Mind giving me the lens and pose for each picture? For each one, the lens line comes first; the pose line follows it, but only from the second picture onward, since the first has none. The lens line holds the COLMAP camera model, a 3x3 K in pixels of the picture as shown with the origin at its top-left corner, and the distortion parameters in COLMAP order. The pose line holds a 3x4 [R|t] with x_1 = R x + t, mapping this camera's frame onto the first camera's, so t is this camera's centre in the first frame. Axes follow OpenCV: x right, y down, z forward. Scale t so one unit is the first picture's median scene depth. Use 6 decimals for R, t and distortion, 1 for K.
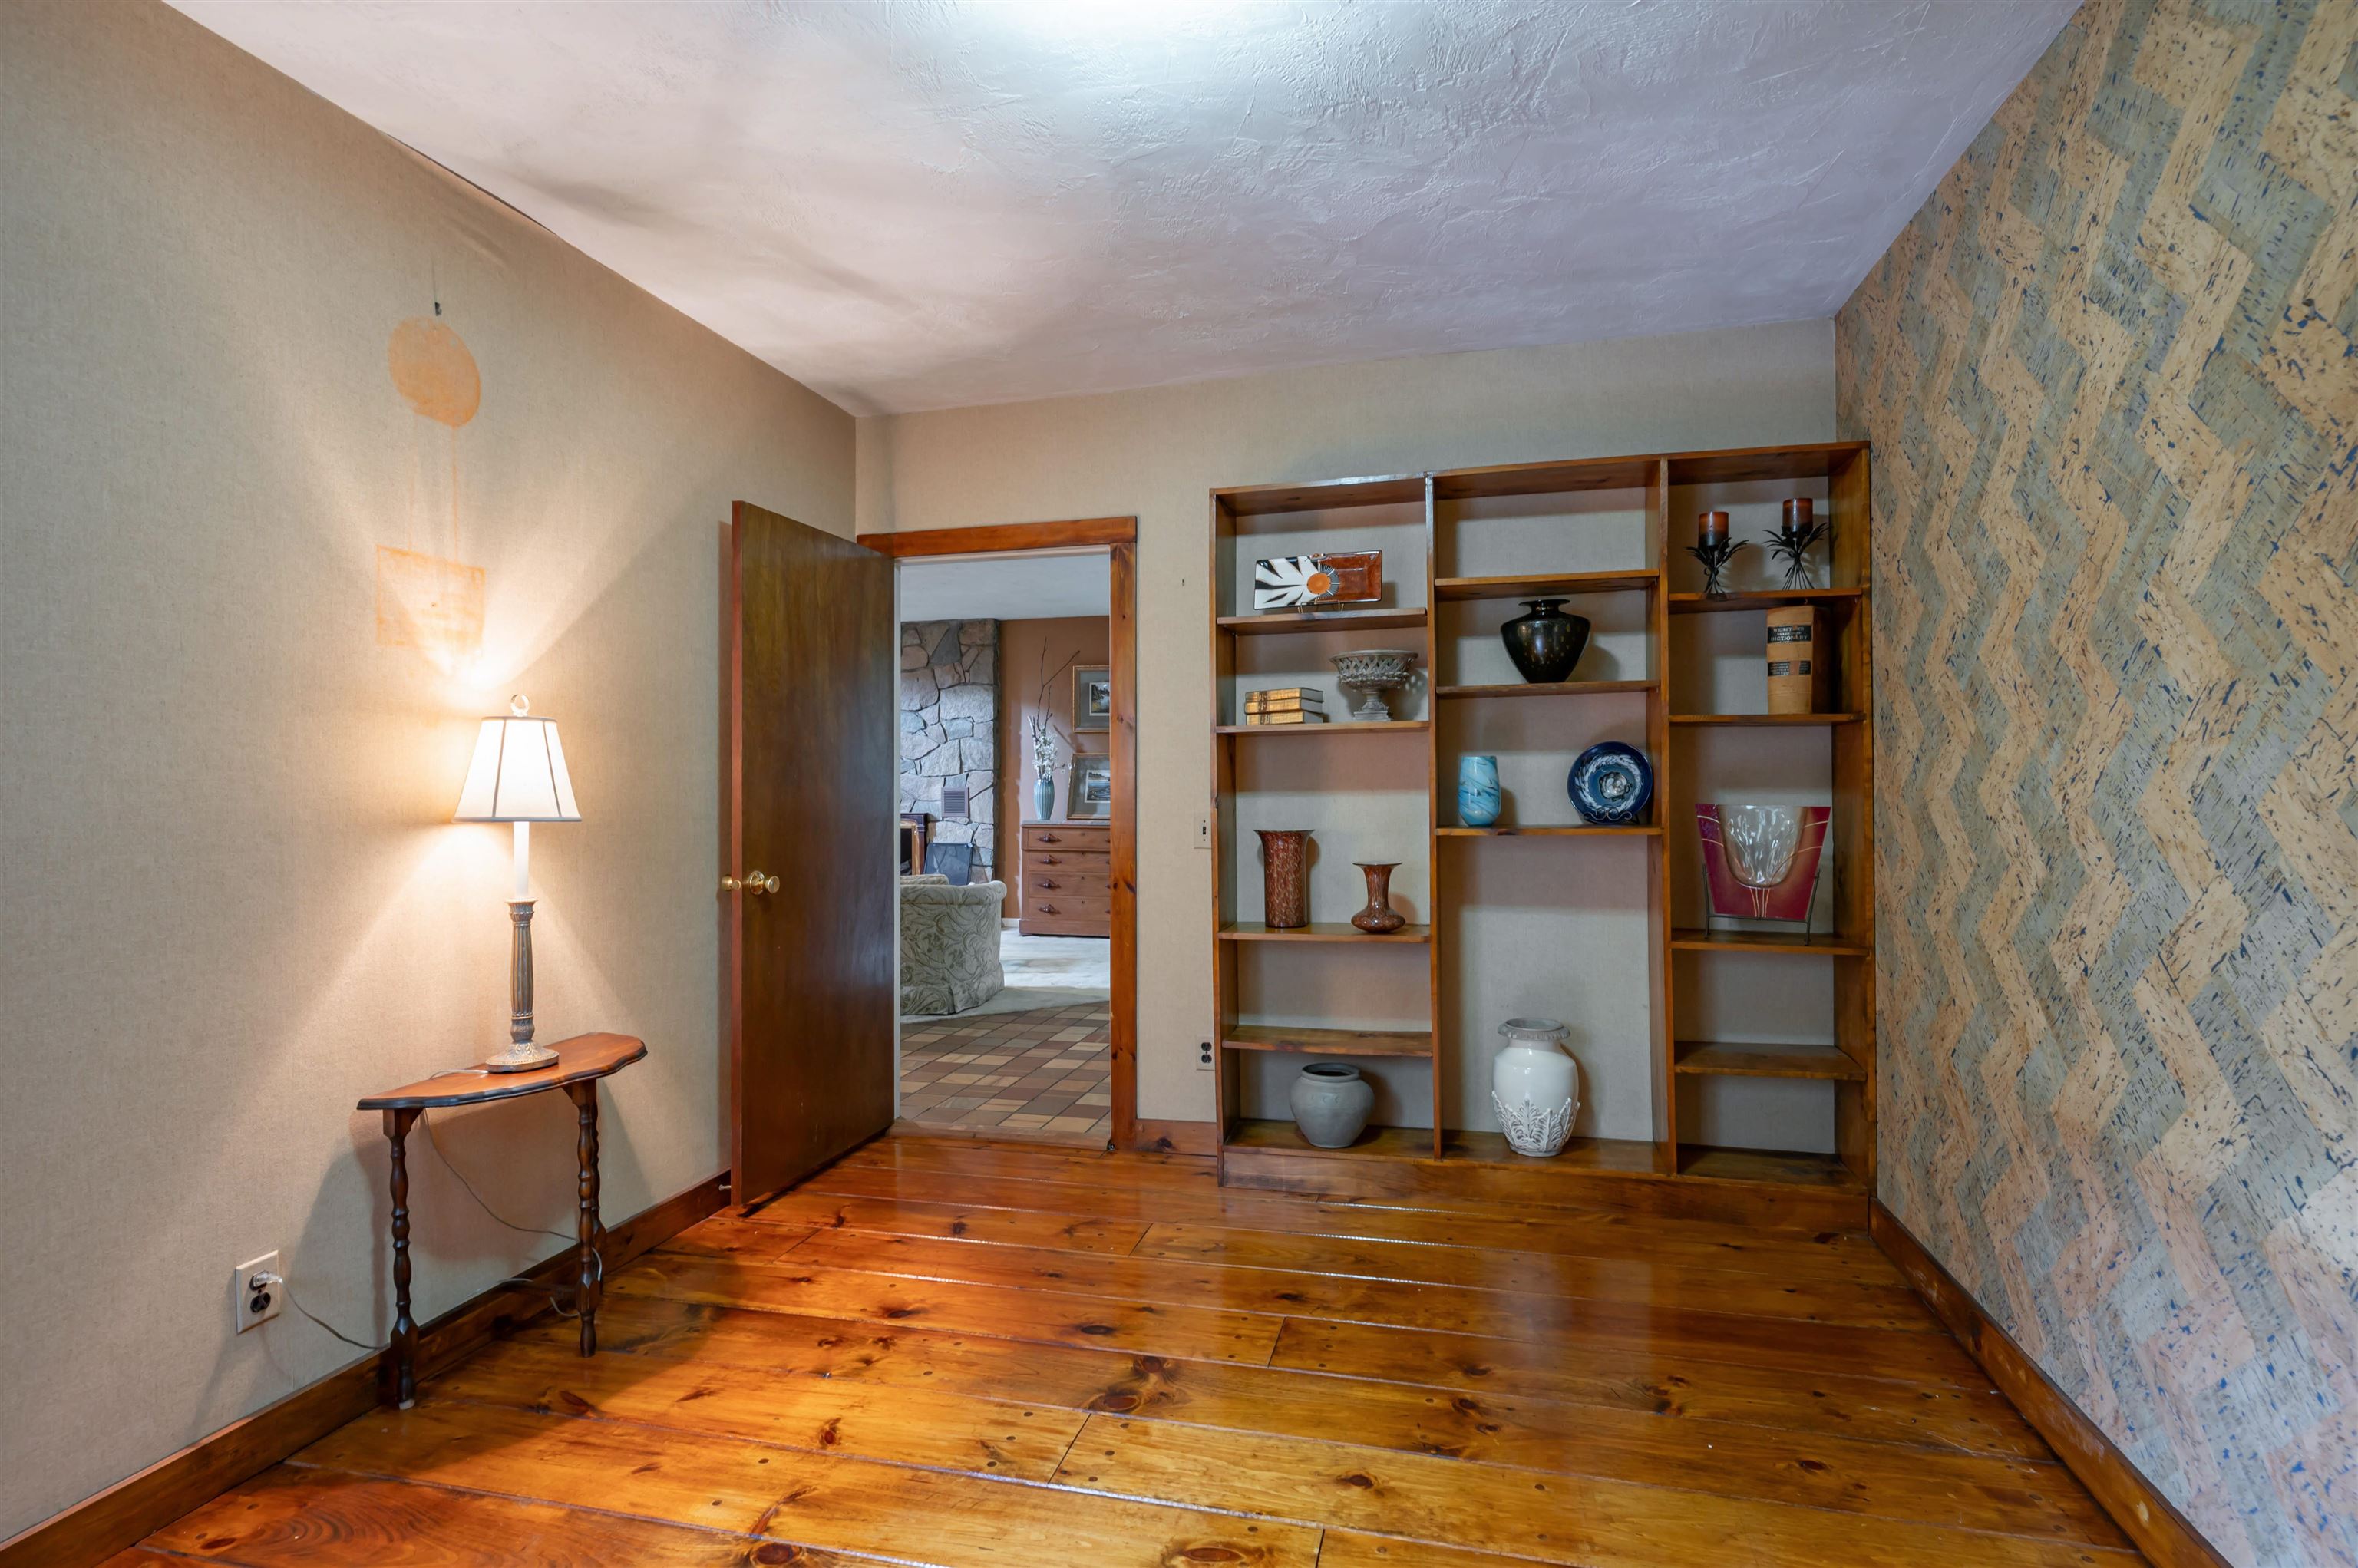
lens RADIAL K [[1156.2, 0, 1190.0], [0, 1156.2, 776.8], [0, 0, 1]] dist [-0.010190, 0.003229]
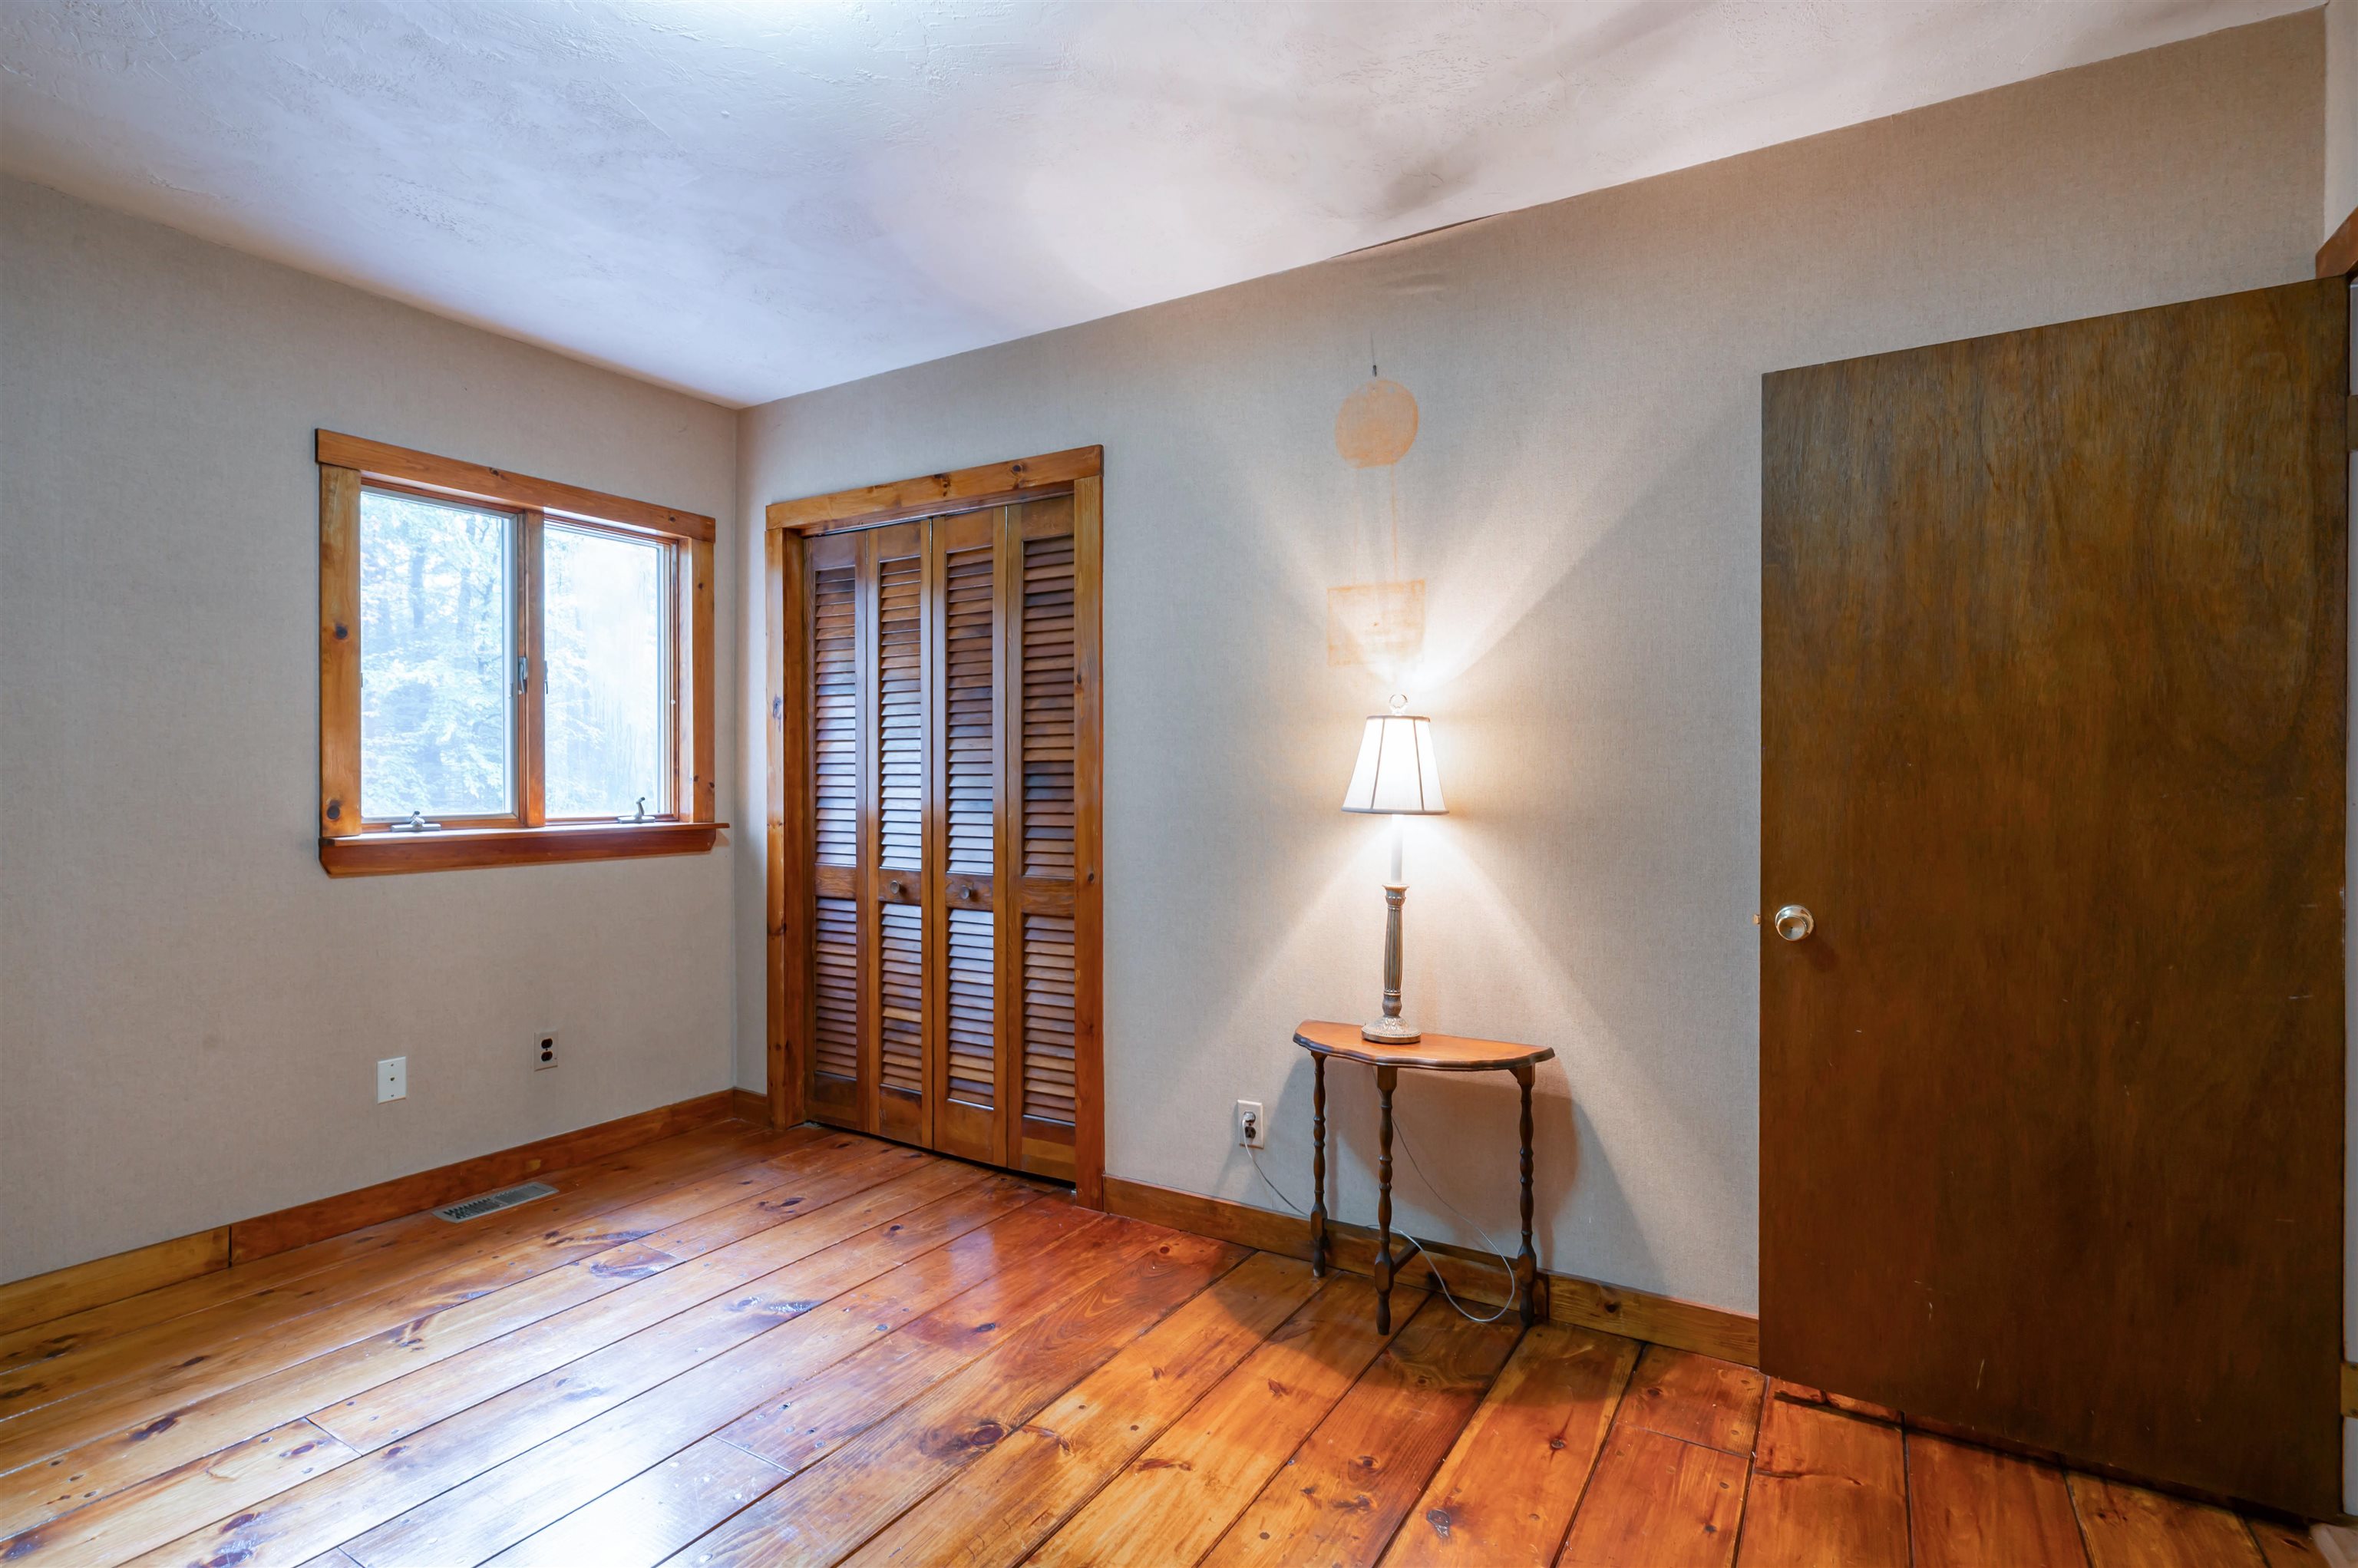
lens RADIAL K [[1156.2, 0, 1195.4], [0, 1156.2, 776.3], [0, 0, 1]] dist [-0.010190, 0.003229]
pose [[-0.309685, 0.004261, -0.950830, 0.510885], [0.009120, 0.999957, 0.001511, 0.001712], [0.950795, -0.008204, -0.309711, 1.170222]]
